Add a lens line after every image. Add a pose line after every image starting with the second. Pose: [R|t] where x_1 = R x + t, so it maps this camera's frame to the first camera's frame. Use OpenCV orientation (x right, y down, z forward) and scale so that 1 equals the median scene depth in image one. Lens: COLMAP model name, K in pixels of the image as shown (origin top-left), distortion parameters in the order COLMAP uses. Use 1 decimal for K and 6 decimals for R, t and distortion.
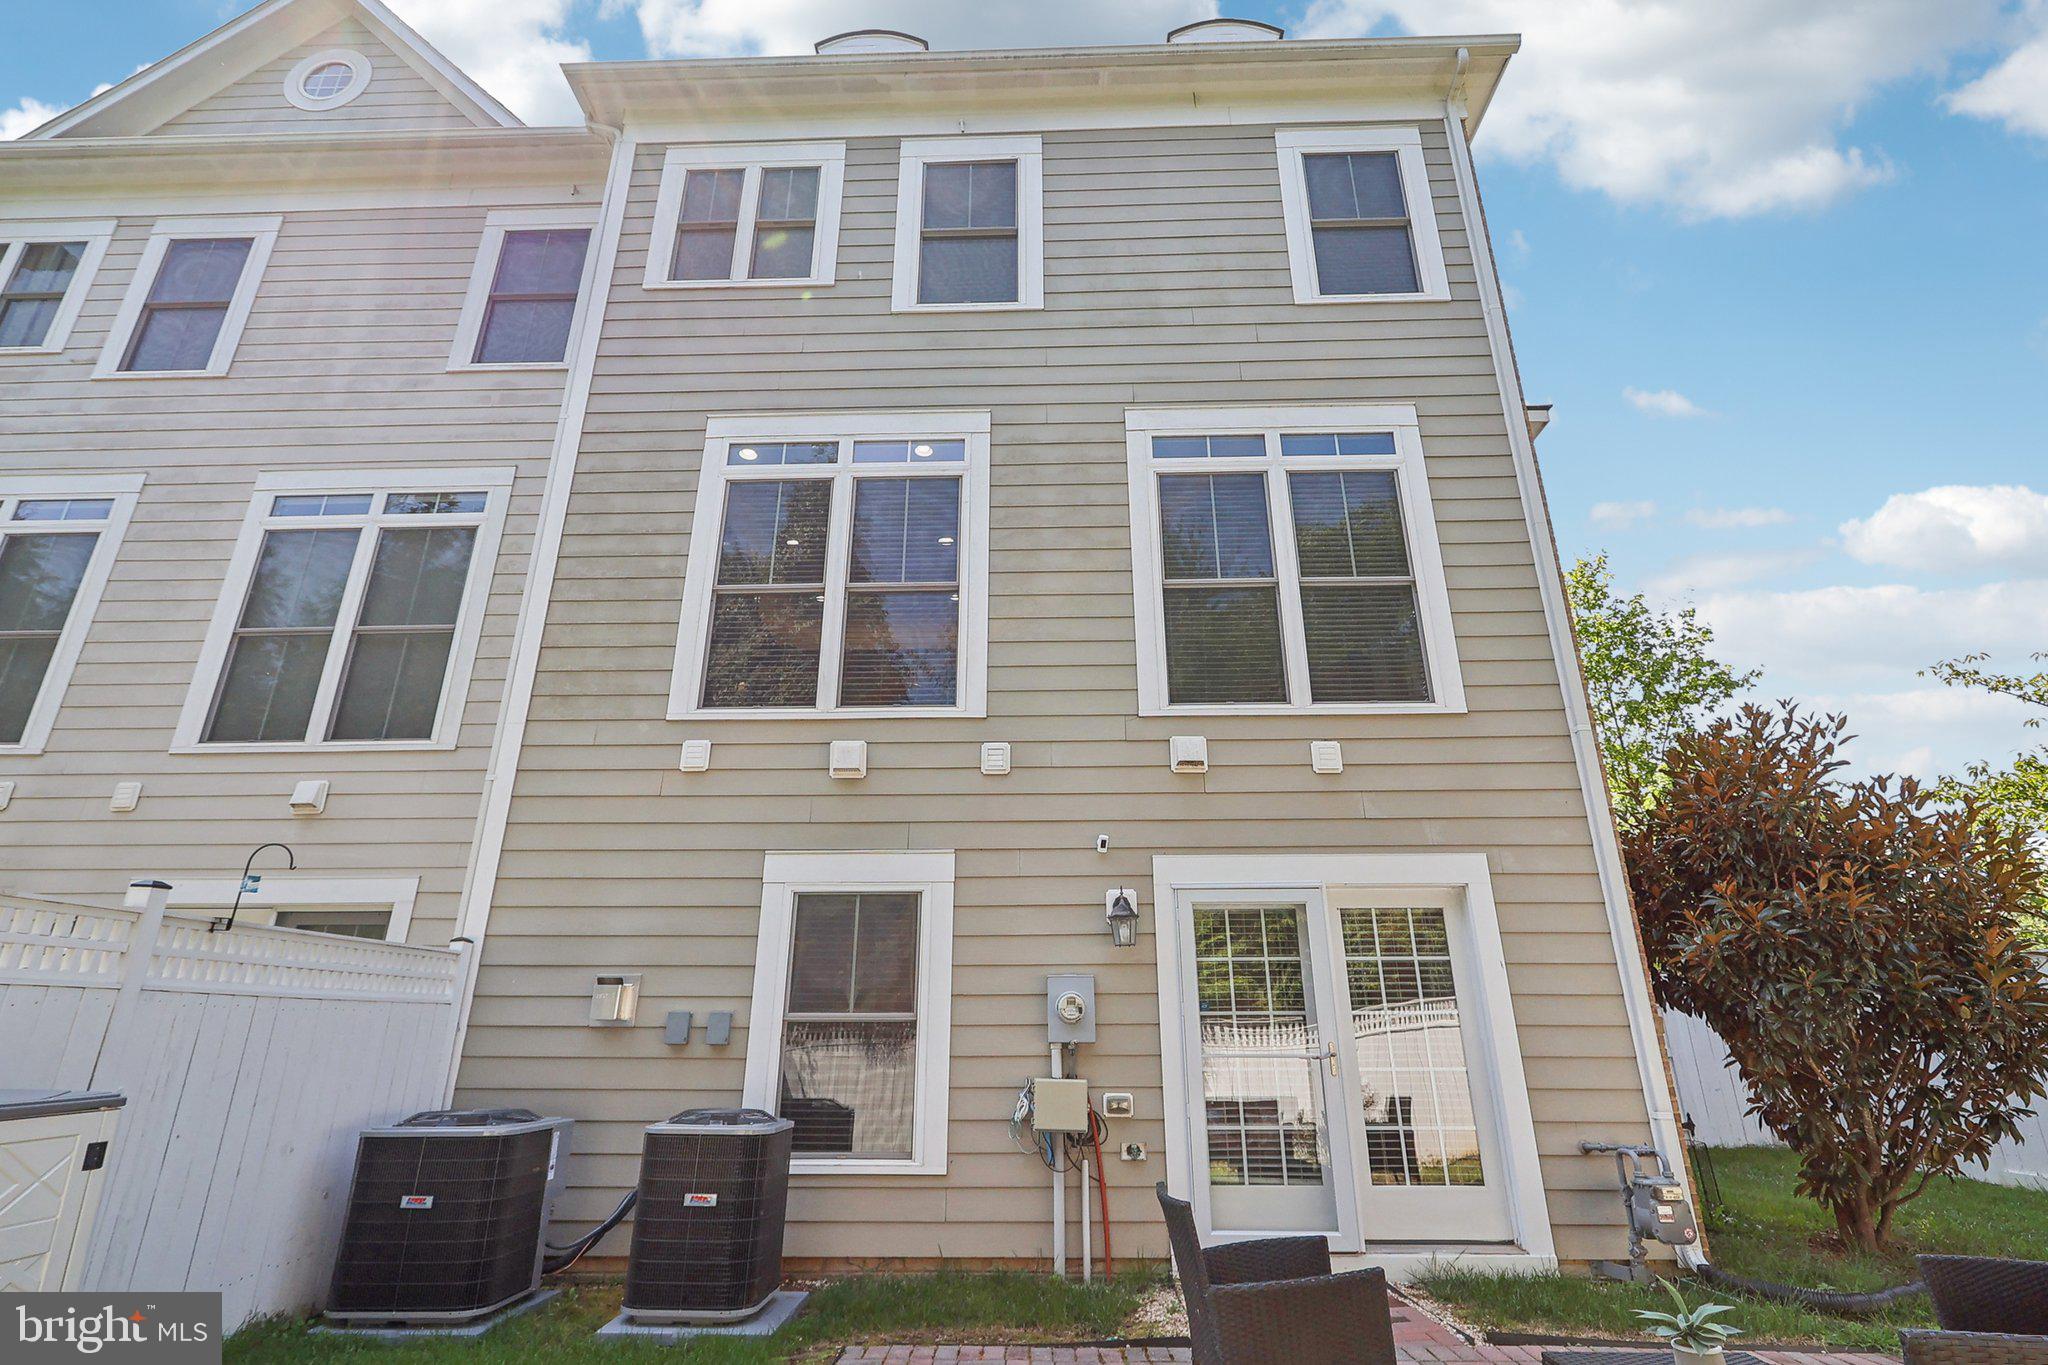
lens RADIAL K [[955.3, 0, 1016.9], [0, 955.3, 672.0], [0, 0, 1]] dist [-0.000979, -0.000392]
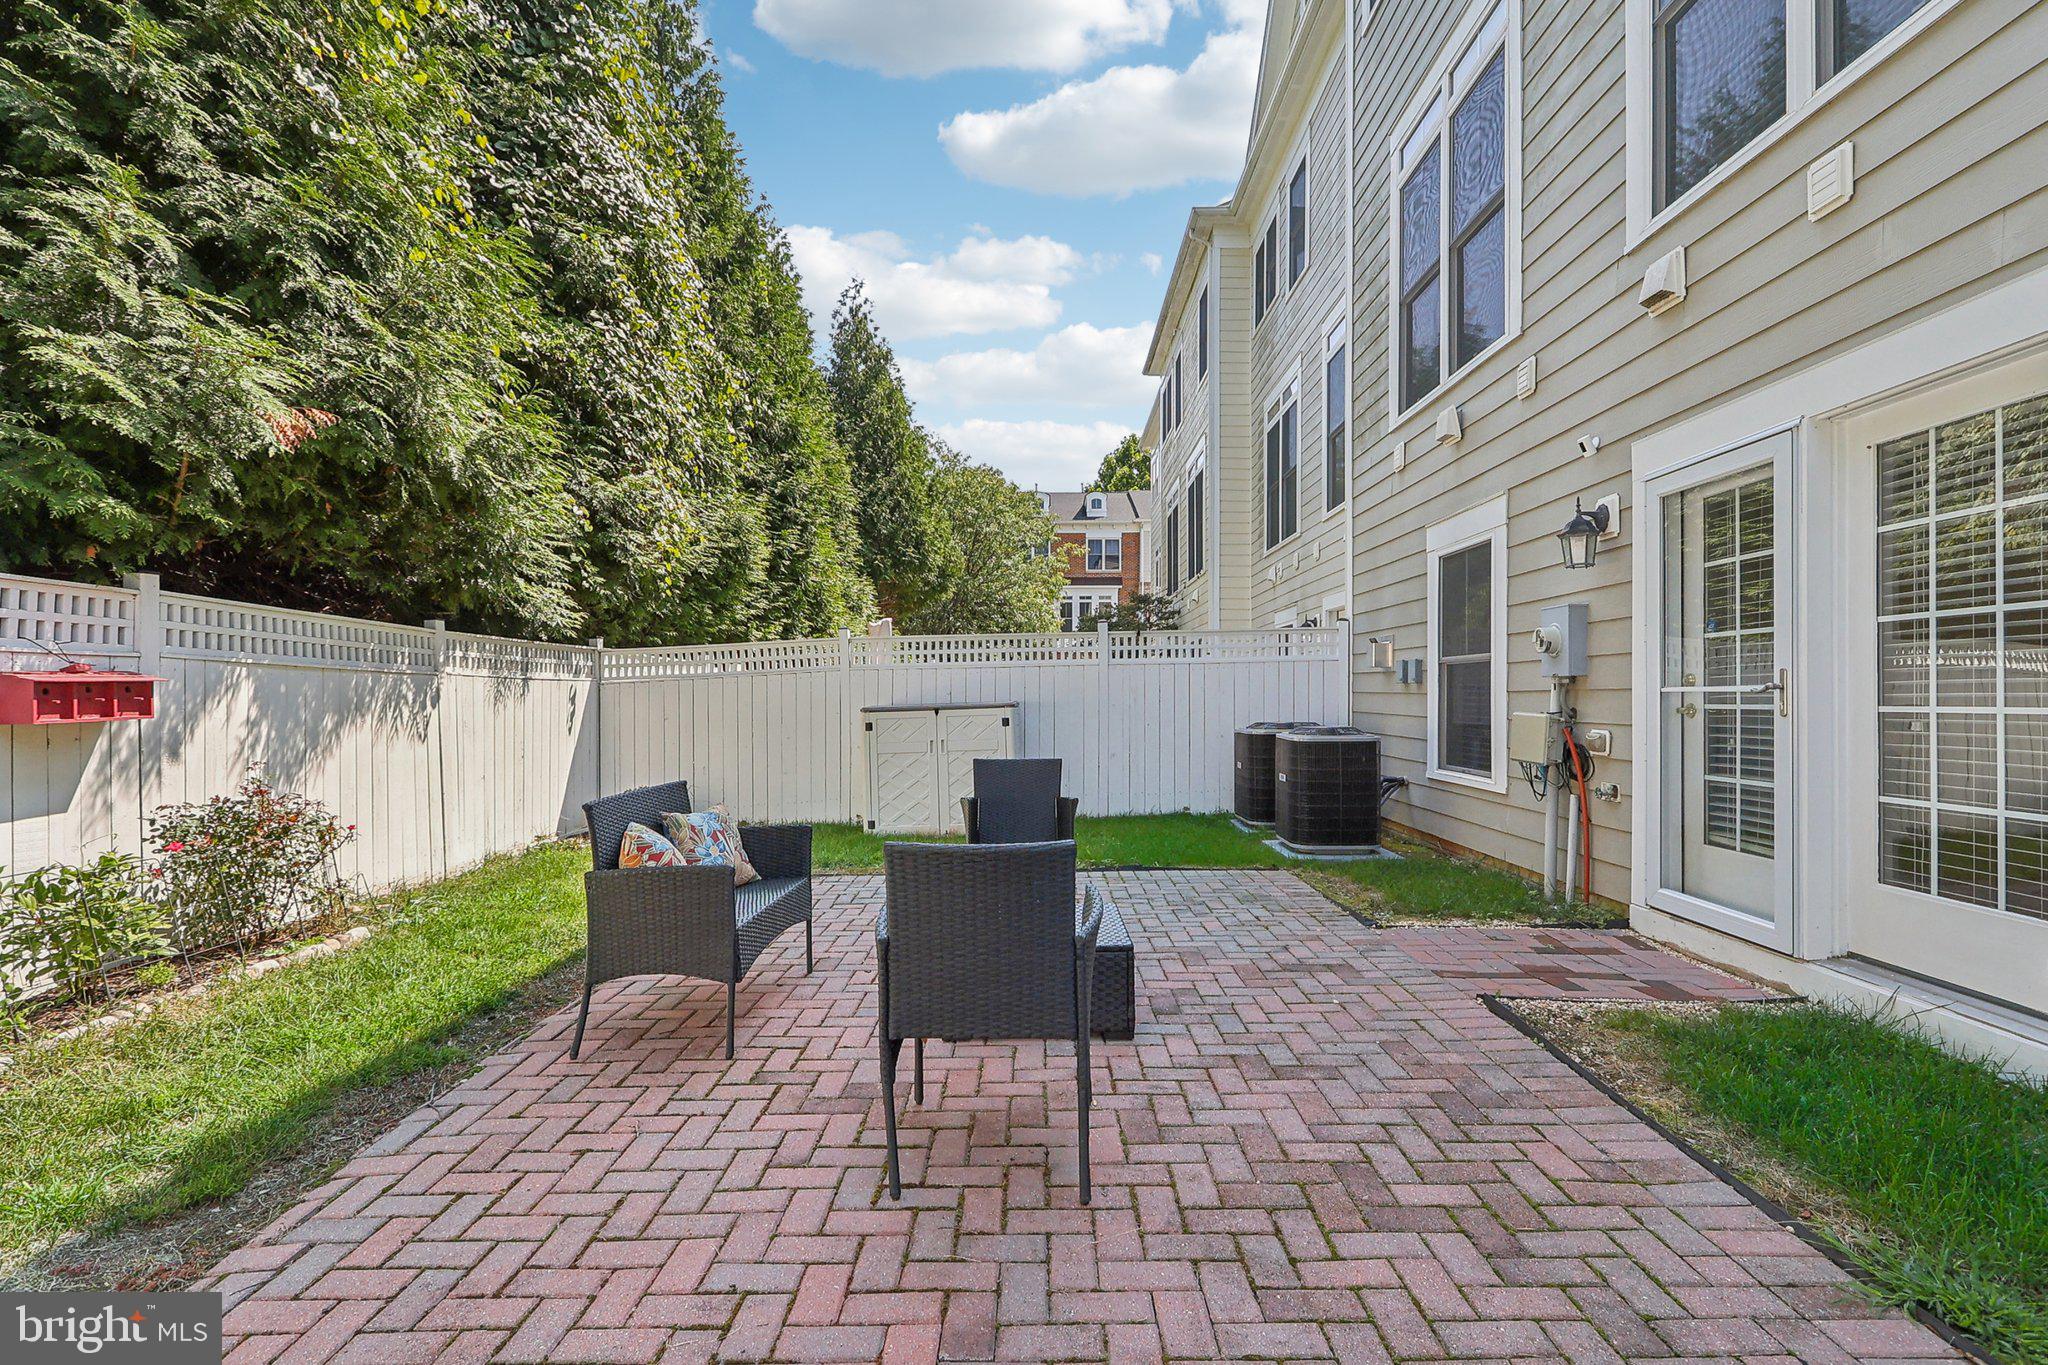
lens RADIAL K [[954.4, 0, 1031.0], [0, 954.4, 688.9], [0, 0, 1]] dist [0.000836, -0.000120]
pose [[0.017574, -0.005310, -0.999831, 0.812192], [0.352969, 0.935634, 0.001235, 0.187400], [0.935470, -0.352931, 0.018317, 0.431523]]
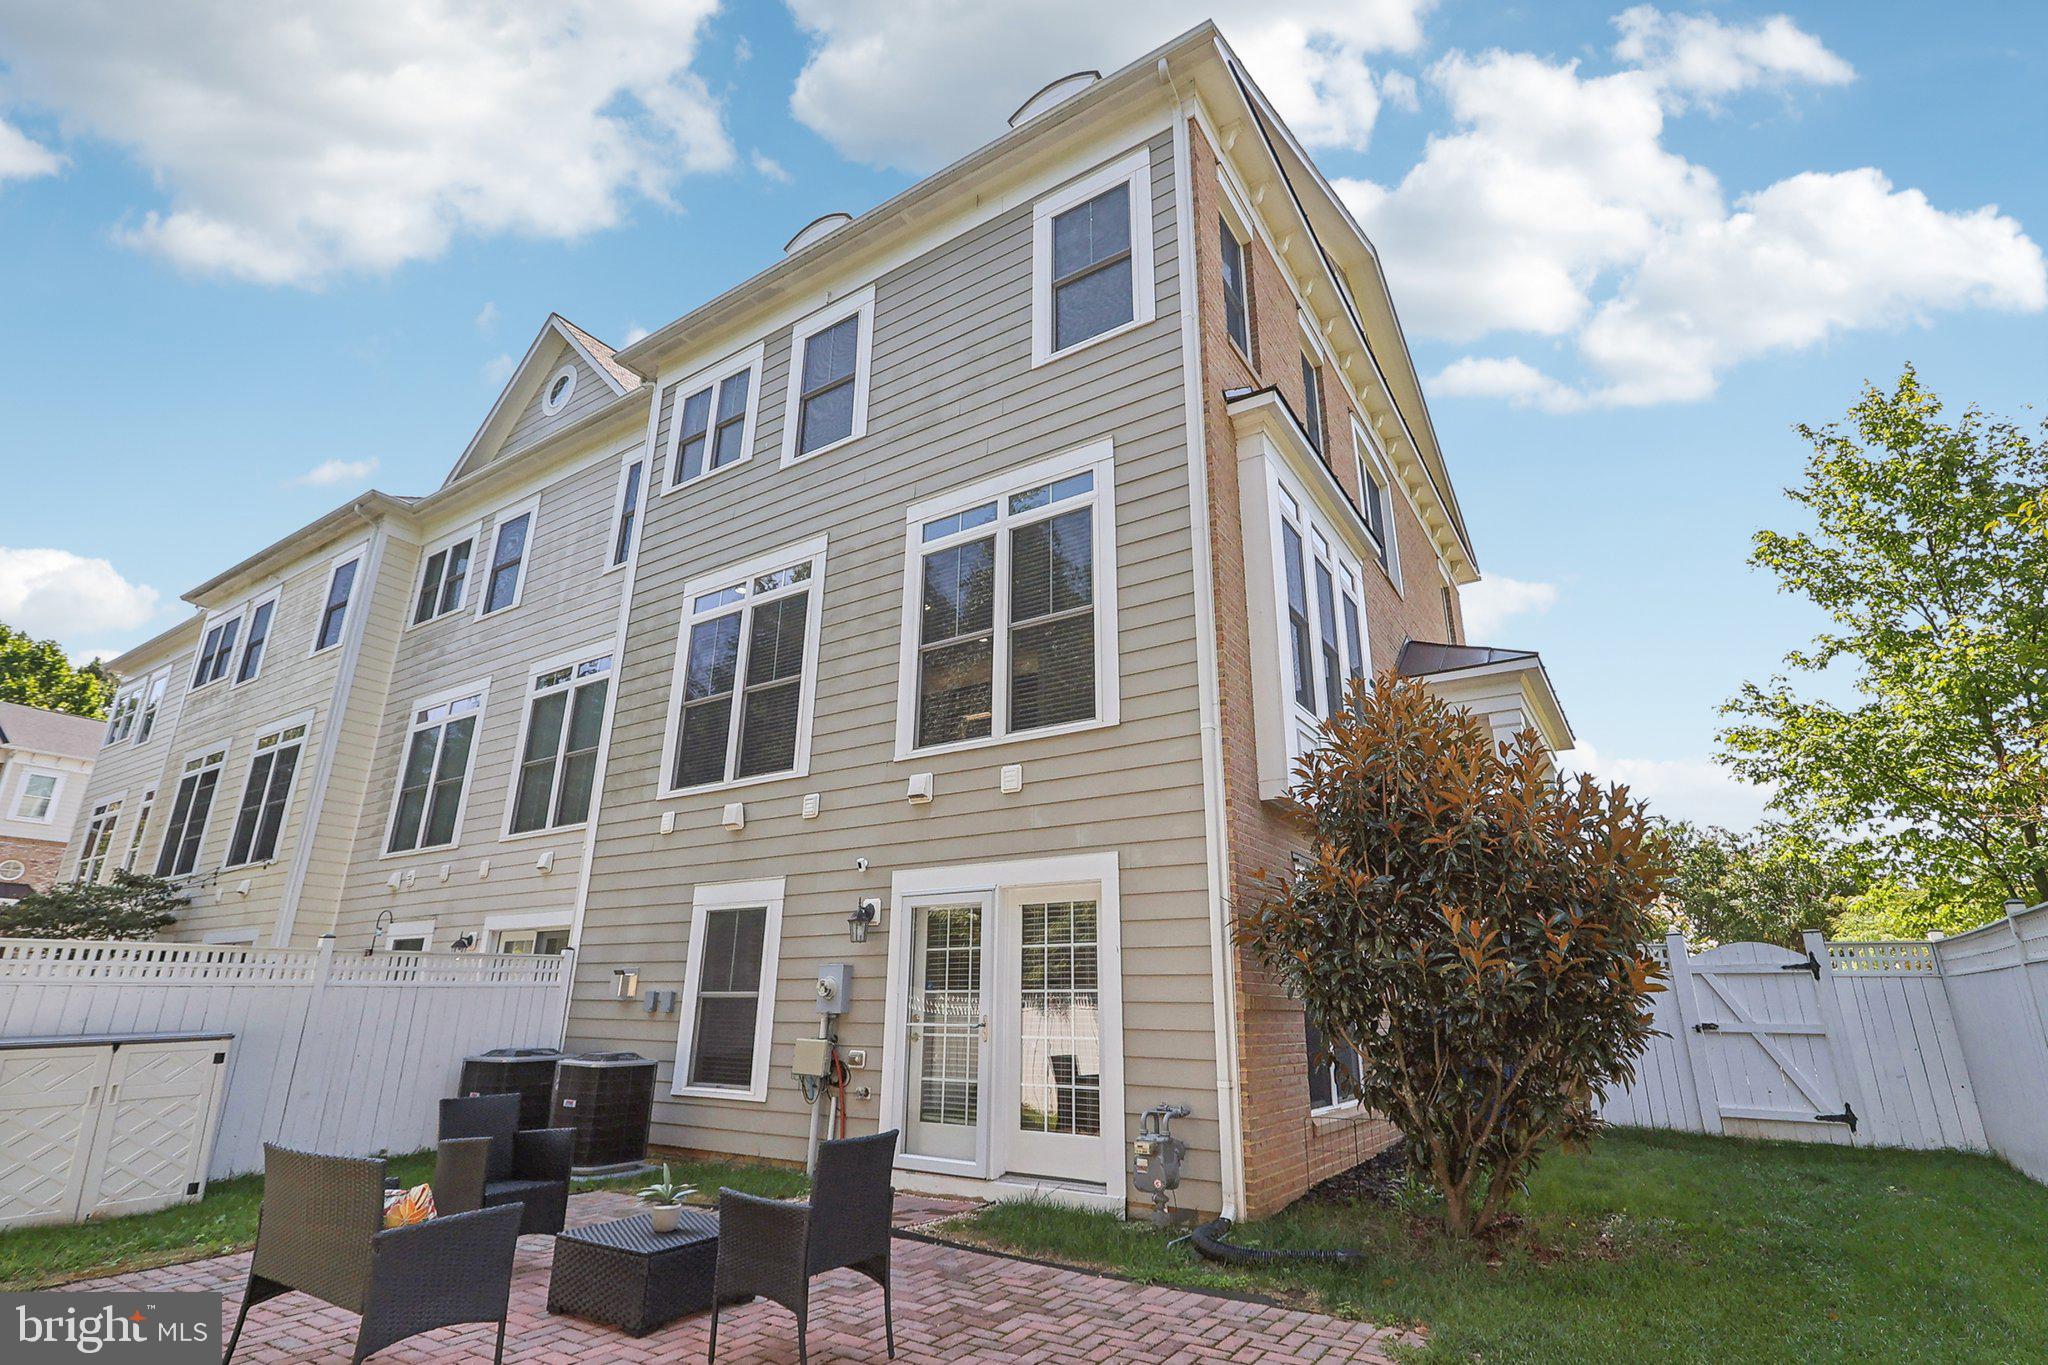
lens RADIAL K [[965.4, 0, 1024.0], [0, 965.4, 682.5], [0, 0, 1]] dist [-0.003960, -0.000493]
pose [[0.853272, -0.159997, -0.496315, 0.897682], [0.177154, 0.984101, -0.012678, -0.010094], [0.490453, -0.077106, 0.868050, -0.024897]]
